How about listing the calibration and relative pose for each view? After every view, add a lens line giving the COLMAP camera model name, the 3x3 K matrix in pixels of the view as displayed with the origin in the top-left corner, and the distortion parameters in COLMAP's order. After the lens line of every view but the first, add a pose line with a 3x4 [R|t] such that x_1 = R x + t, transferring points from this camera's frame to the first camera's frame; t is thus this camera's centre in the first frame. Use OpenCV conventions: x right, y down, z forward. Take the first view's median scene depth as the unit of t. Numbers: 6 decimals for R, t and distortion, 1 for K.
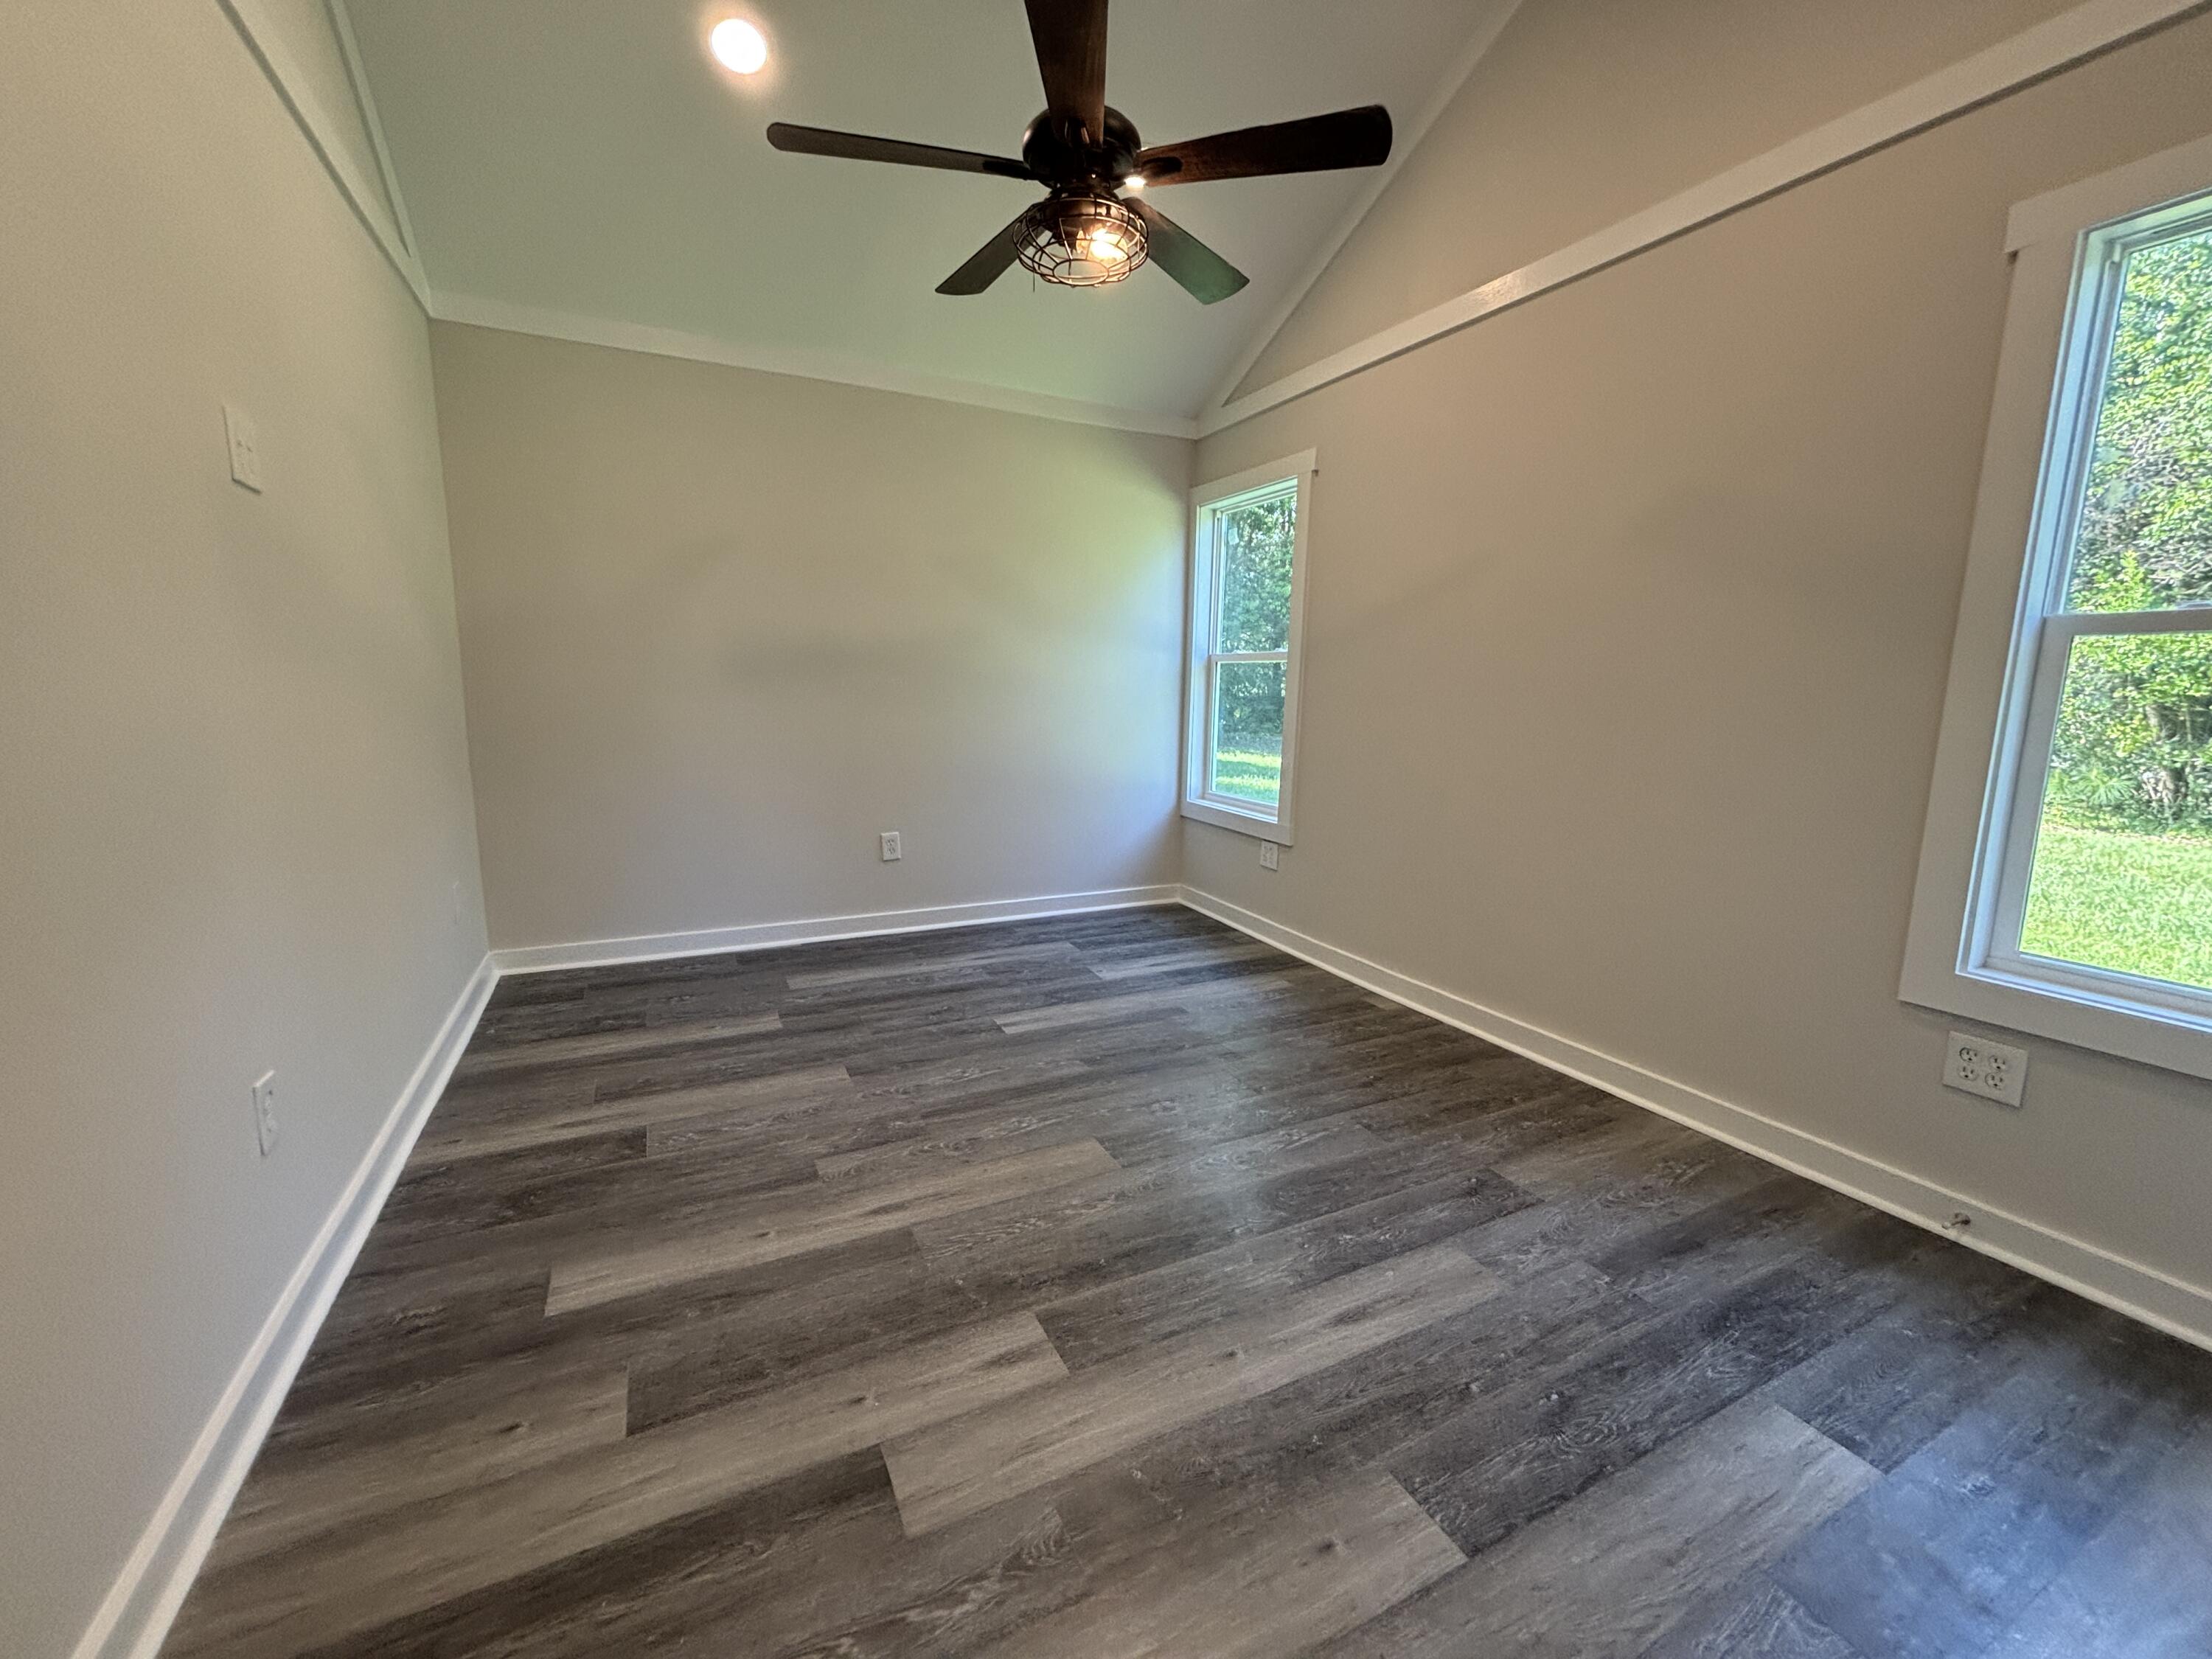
lens RADIAL K [[896.7, 0, 1103.0], [0, 896.7, 822.2], [0, 0, 1]] dist [-0.001550, 0.000301]
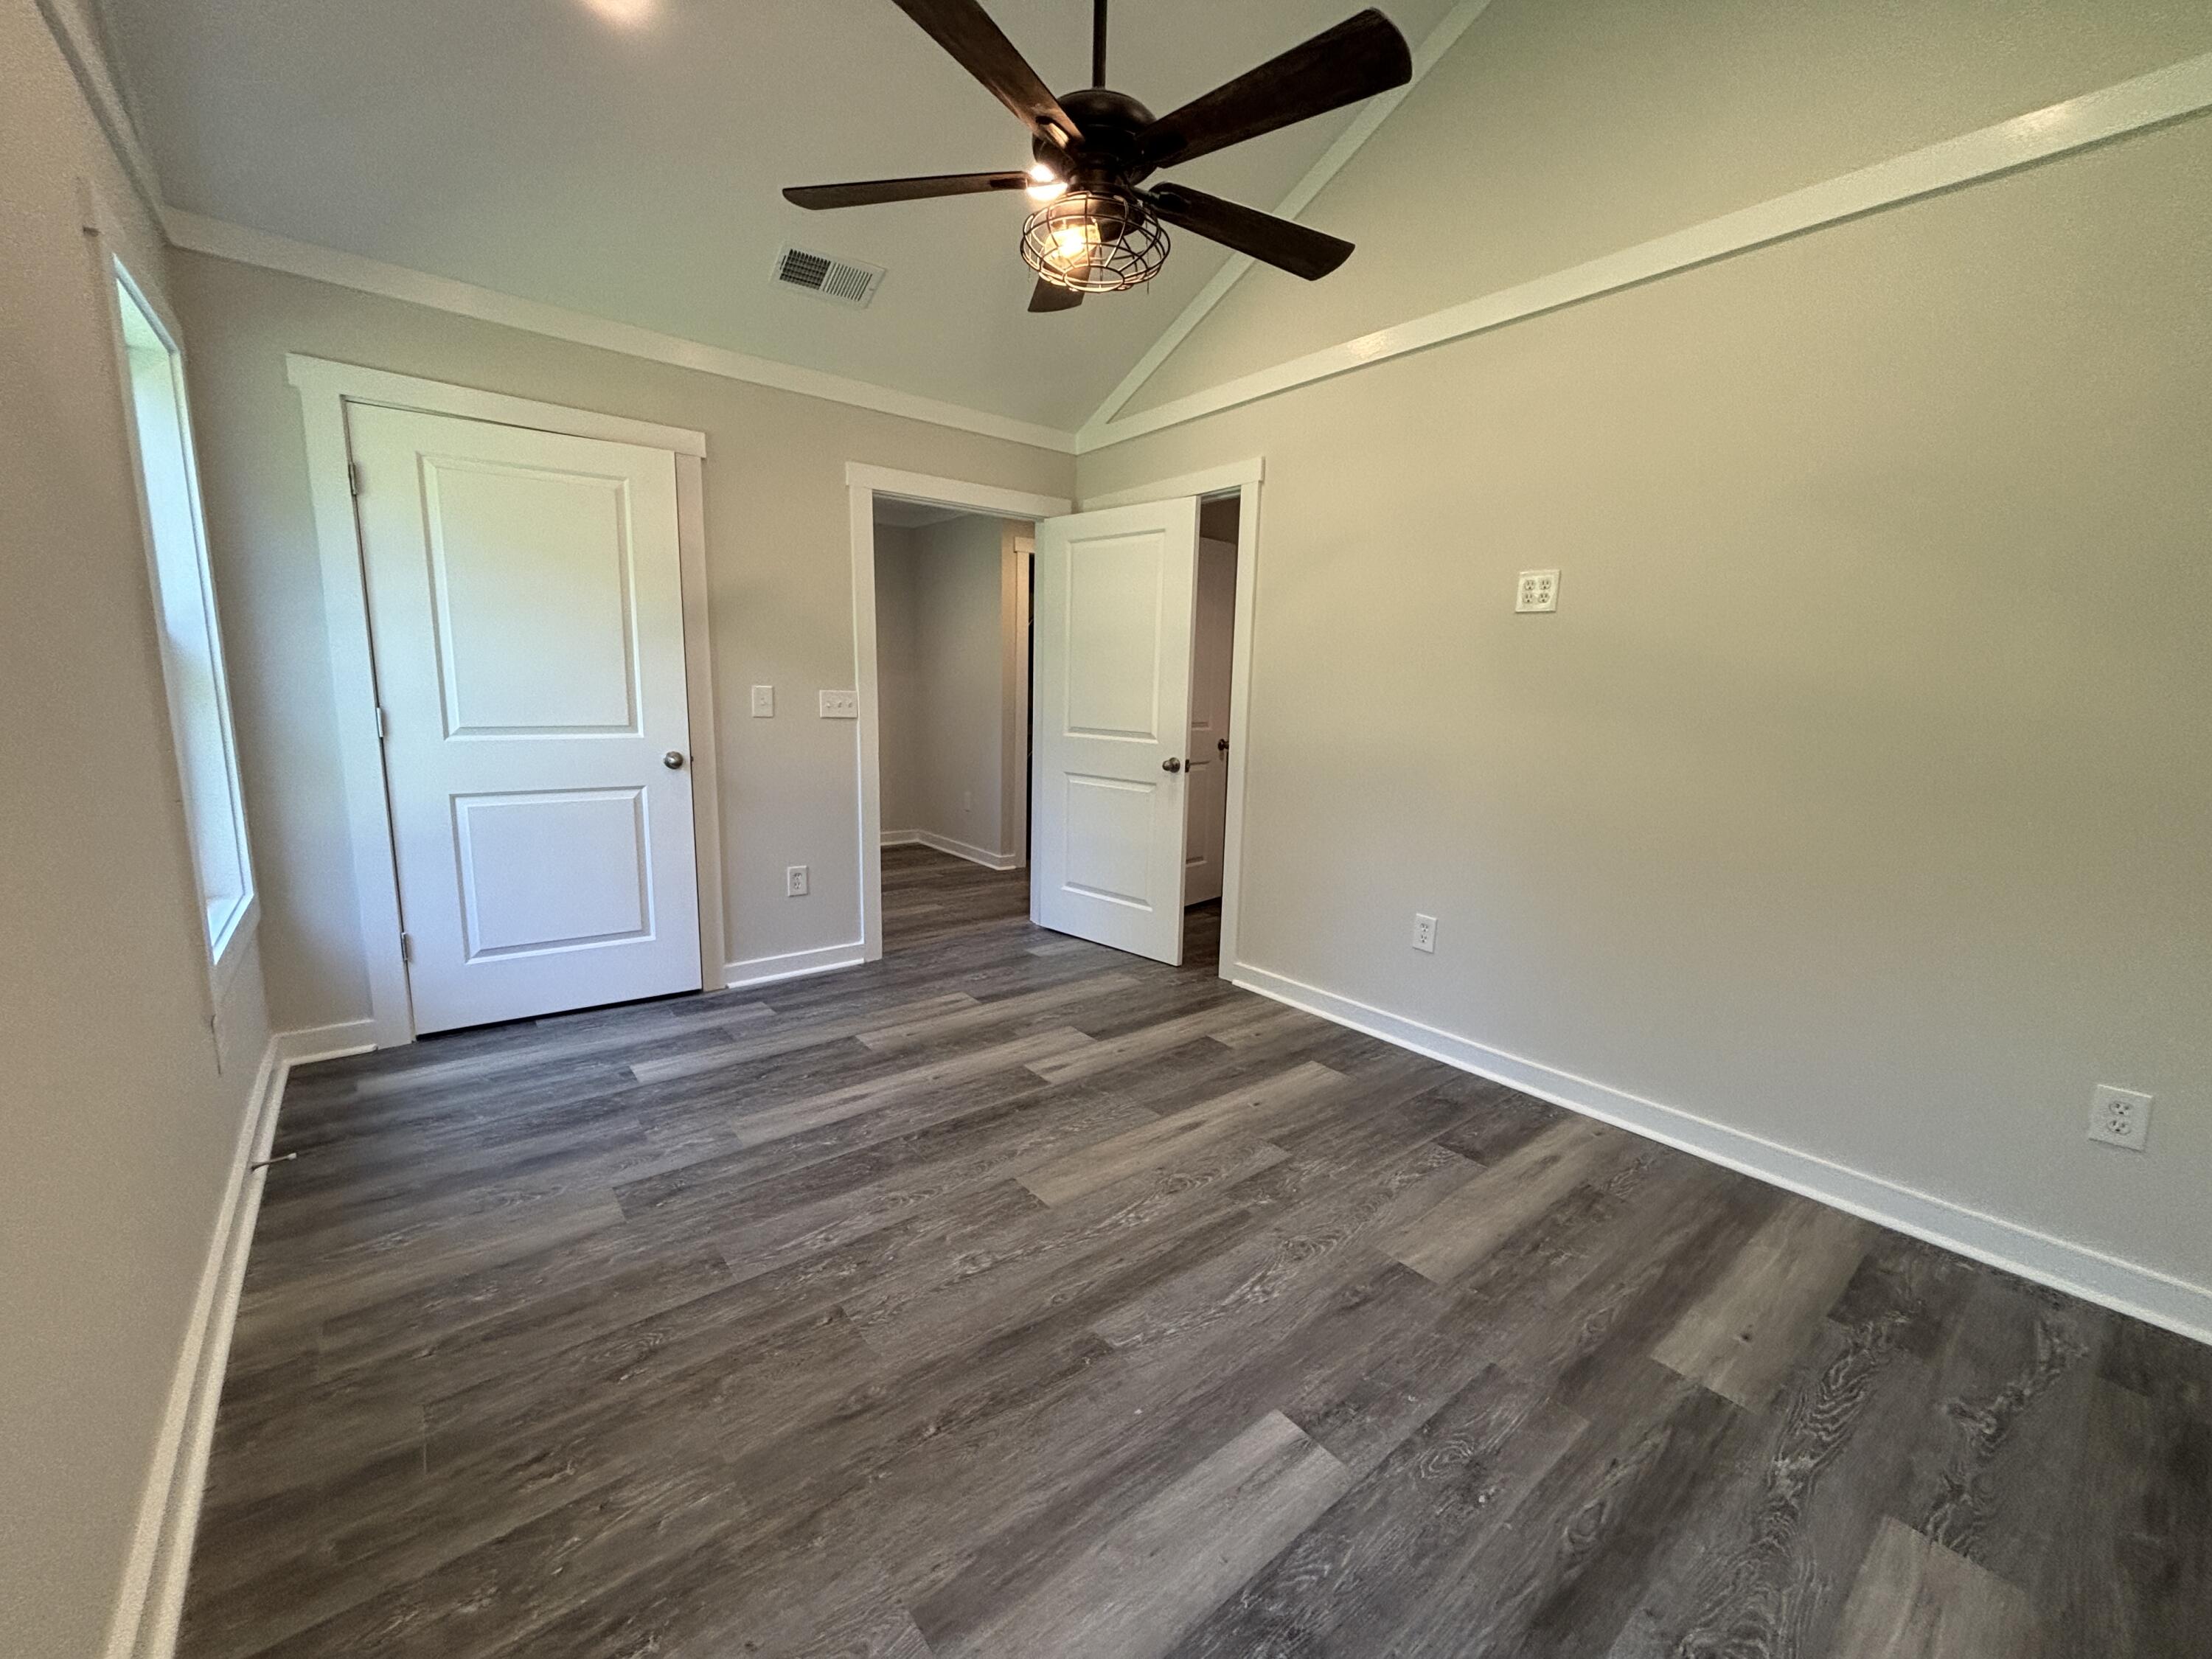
lens RADIAL K [[896.7, 0, 1109.3], [0, 896.7, 831.8], [0, 0, 1]] dist [-0.001550, 0.000301]
pose [[-0.975508, -0.001695, -0.219957, 0.145105], [-0.072211, 0.947018, 0.312959, -0.333873], [0.207773, 0.321177, -0.923946, 1.866538]]
